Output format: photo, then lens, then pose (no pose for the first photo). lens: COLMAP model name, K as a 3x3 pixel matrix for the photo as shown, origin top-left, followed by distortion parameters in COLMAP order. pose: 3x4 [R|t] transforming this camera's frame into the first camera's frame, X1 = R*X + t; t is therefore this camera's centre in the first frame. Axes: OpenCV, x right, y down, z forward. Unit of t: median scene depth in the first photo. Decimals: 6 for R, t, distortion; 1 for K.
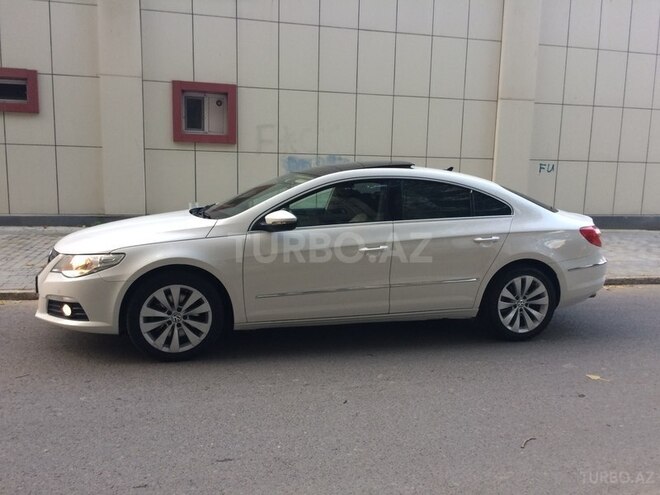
lens RADIAL K [[562.4, 0, 328.1], [0, 562.4, 240.6], [0, 0, 1]] dist [0.047157, -0.018321]
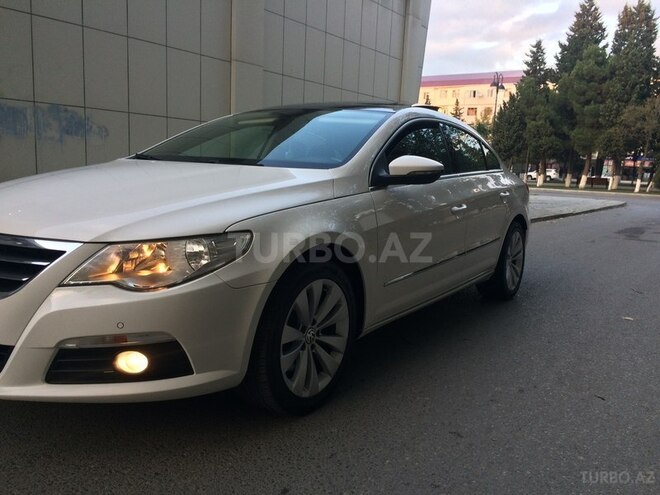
lens RADIAL K [[554.9, 0, 330.0], [0, 554.9, 247.5], [0, 0, 1]] dist [0.076496, -0.101541]
pose [[0.767815, -0.084010, 0.635140, -0.600340], [0.048801, 0.996154, 0.072766, 0.004517], [-0.638811, -0.024876, 0.768962, 0.536189]]
